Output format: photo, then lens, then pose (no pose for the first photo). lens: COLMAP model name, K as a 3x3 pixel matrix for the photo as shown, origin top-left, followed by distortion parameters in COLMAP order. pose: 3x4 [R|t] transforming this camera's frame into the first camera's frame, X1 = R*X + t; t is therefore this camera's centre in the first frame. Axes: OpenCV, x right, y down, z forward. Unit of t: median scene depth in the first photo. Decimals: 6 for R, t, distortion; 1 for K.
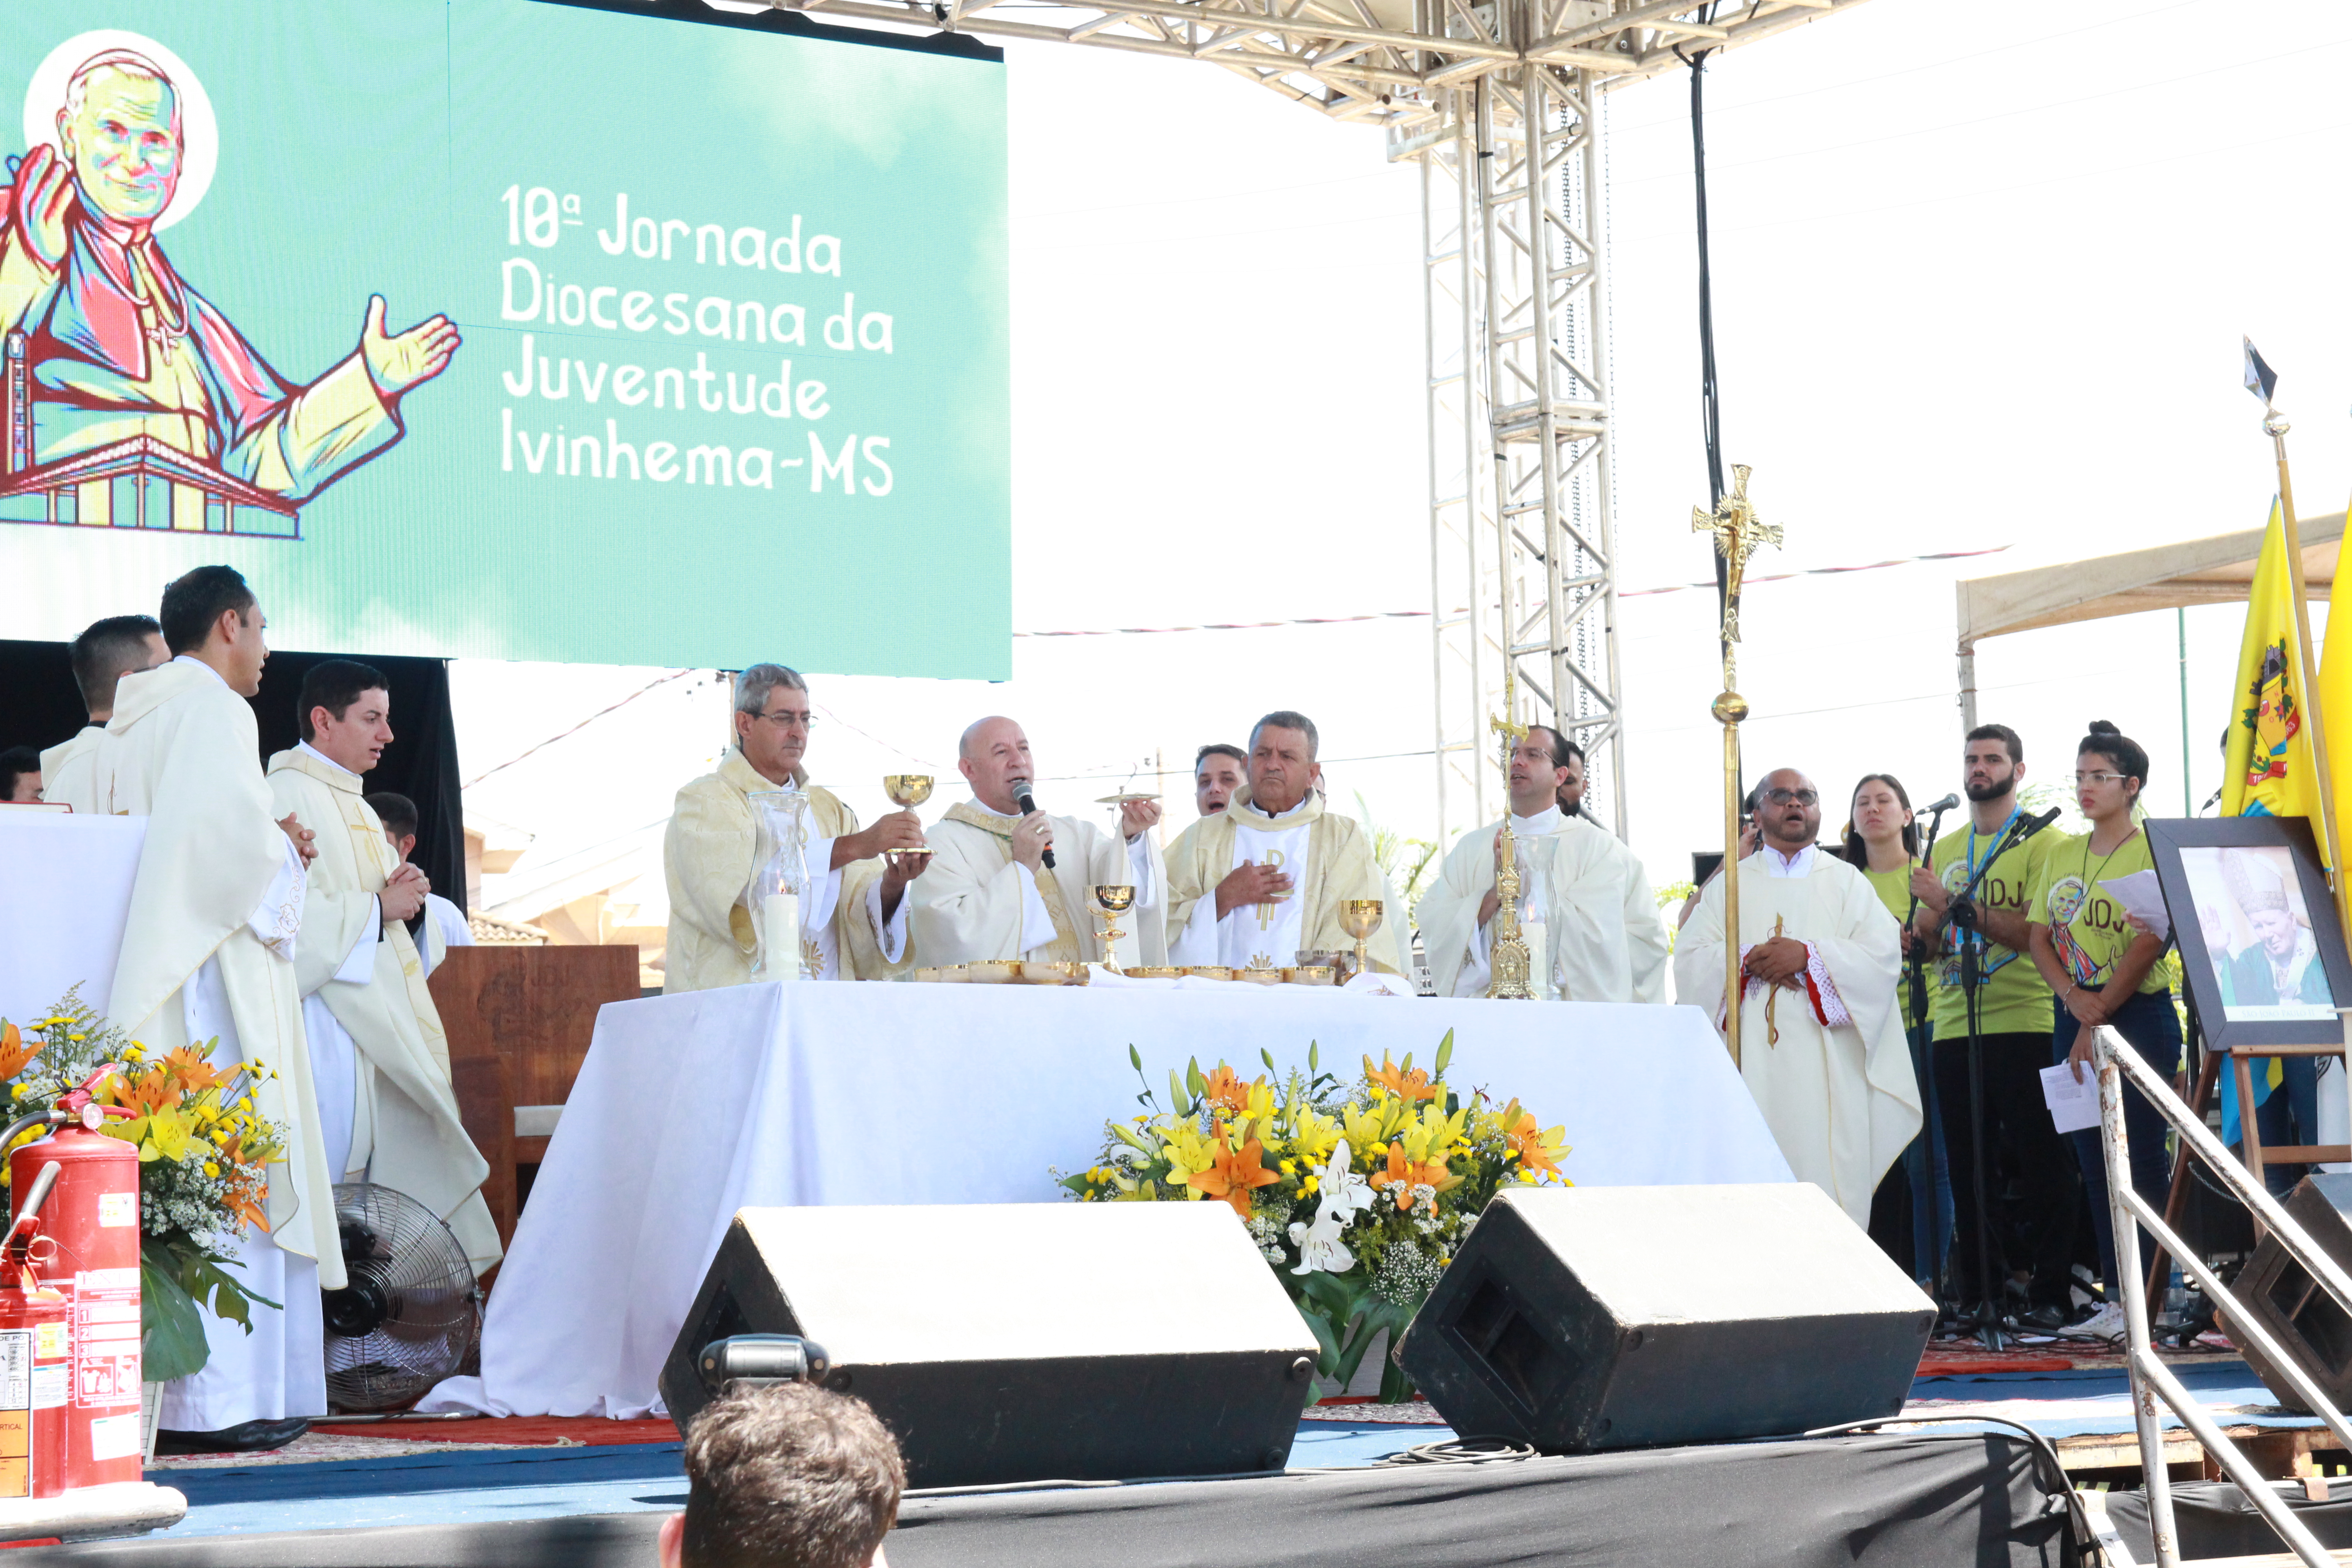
lens RADIAL K [[5208.8, 0, 1111.6], [0, 5208.8, 840.5], [0, 0, 1]] dist [0.182828, 0.000000]
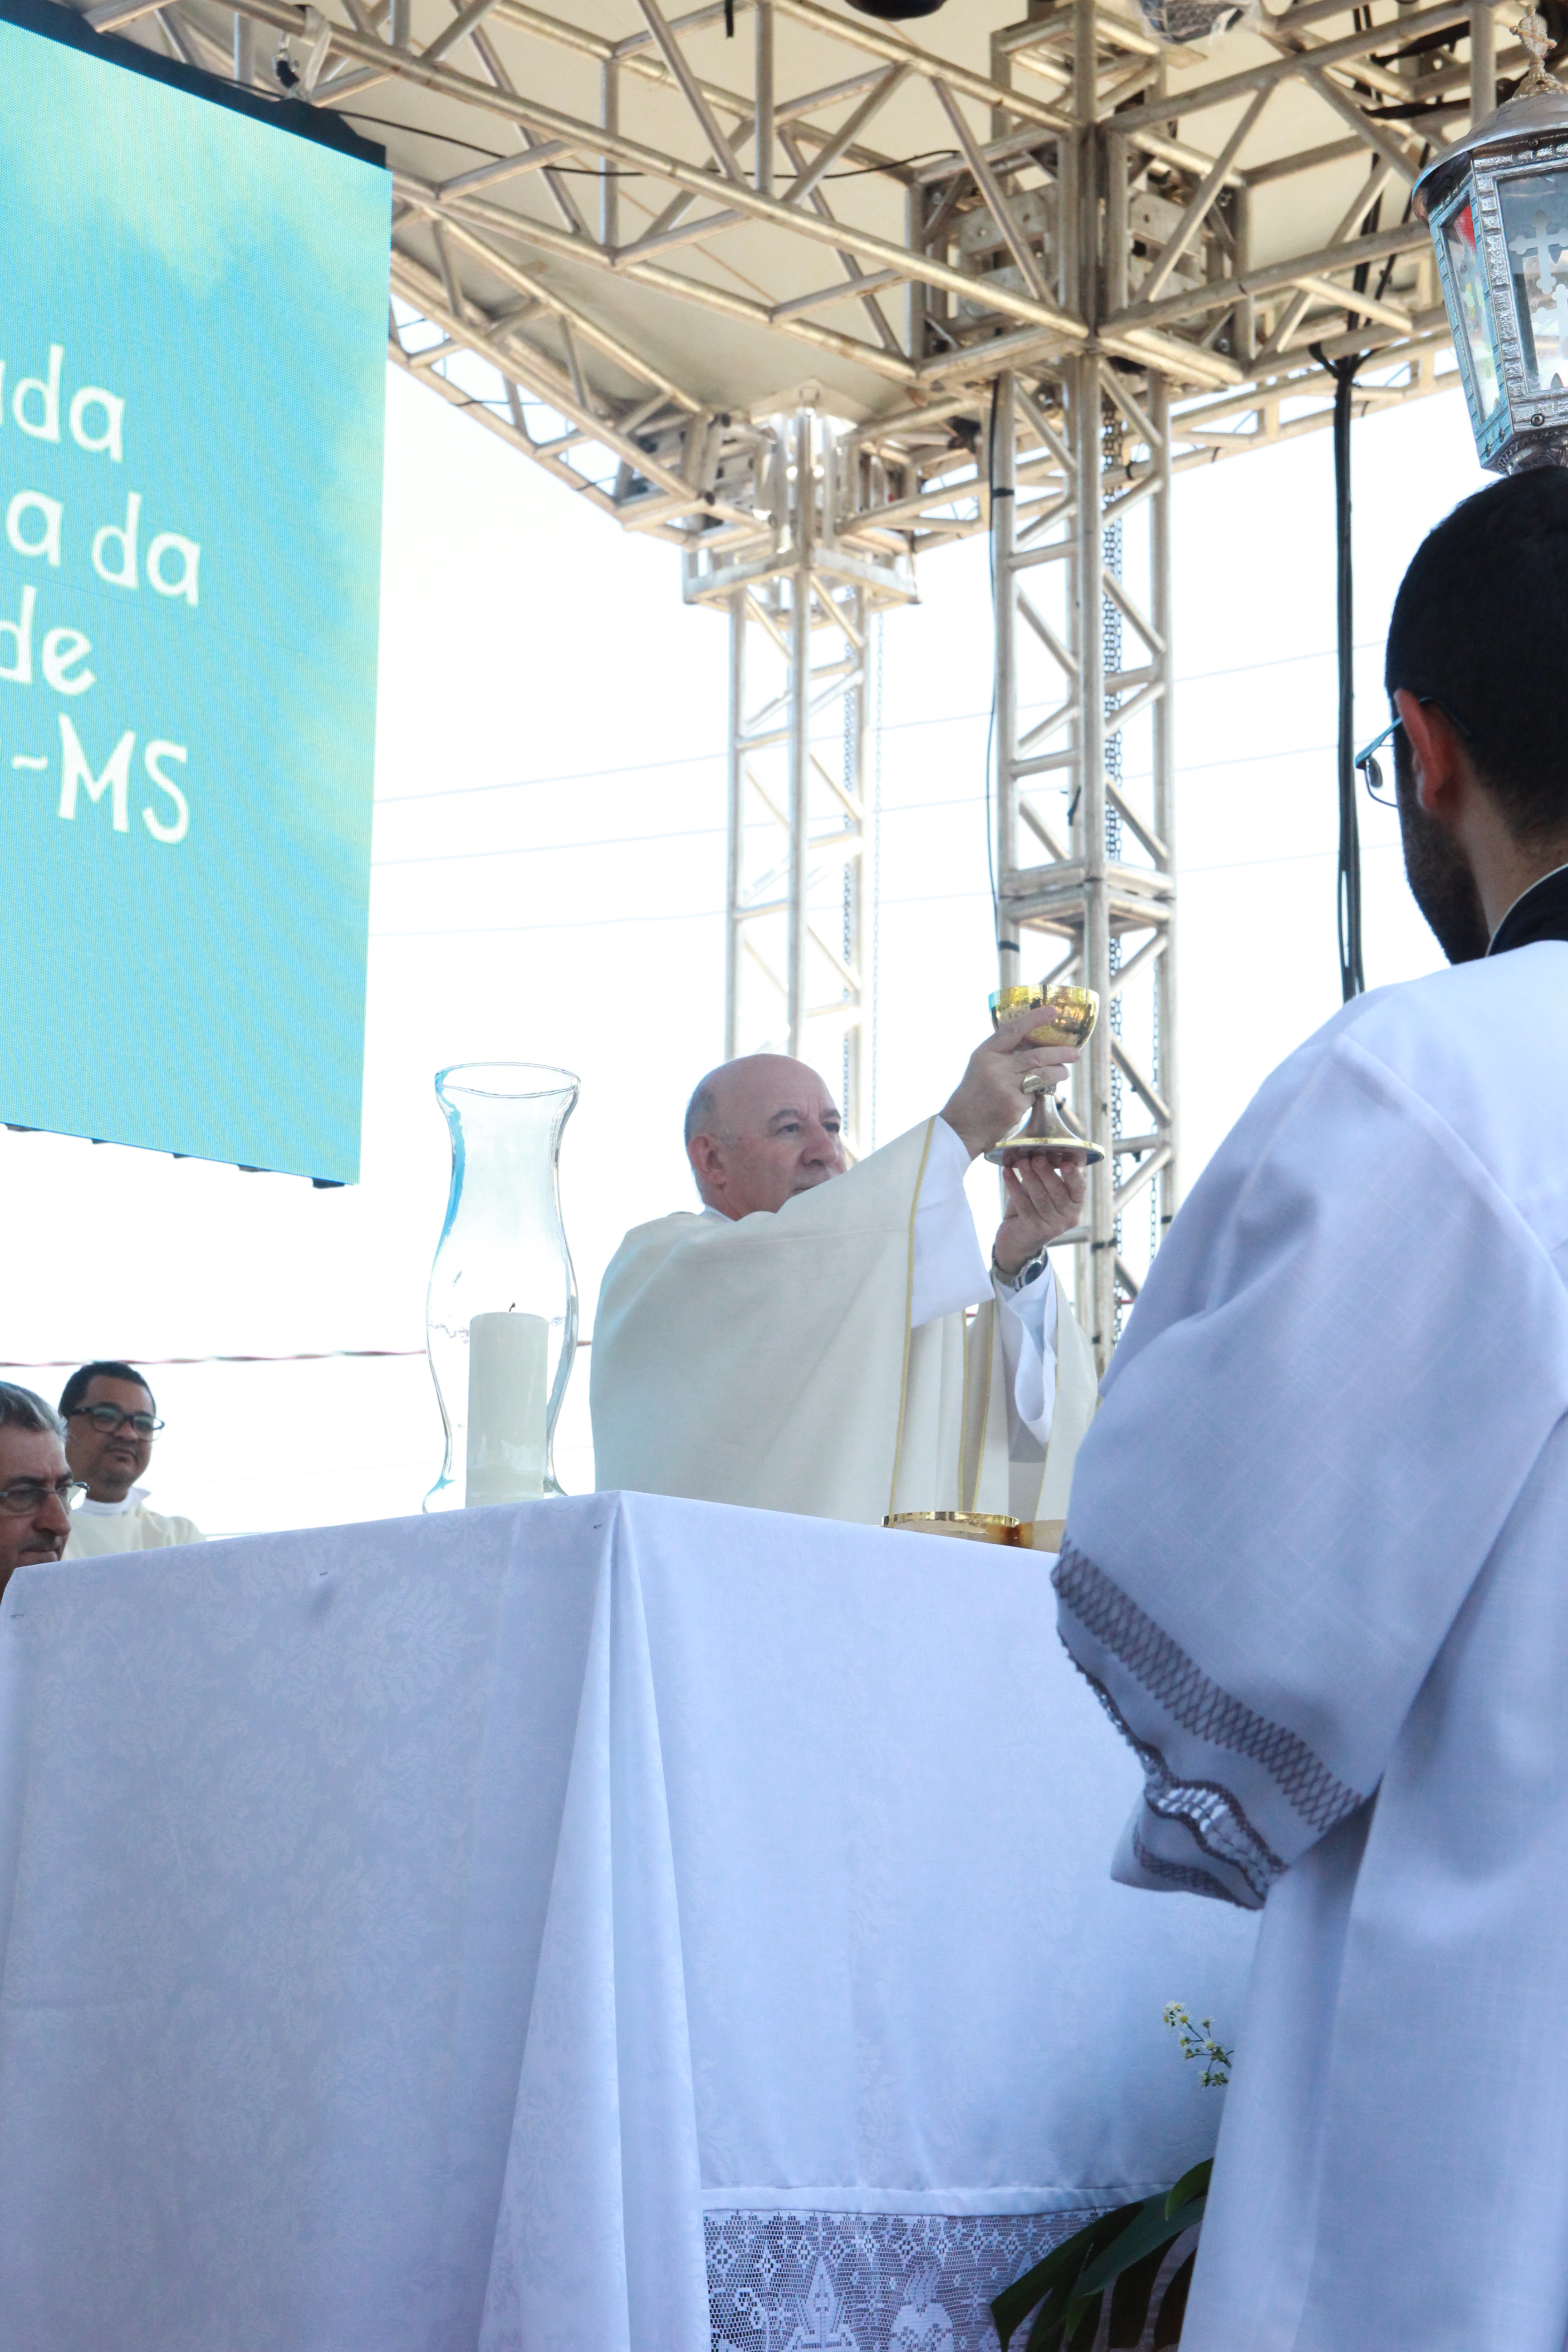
lens RADIAL K [[5208.8, 0, 851.6], [0, 5208.8, 1152.8], [0, 0, 1]] dist [0.182828, 0.000000]
pose [[0.974084, 0.074634, 0.213516, -0.091798], [-0.050545, 0.991946, -0.116138, 0.032048], [-0.220465, 0.102336, 0.970012, 0.422698]]
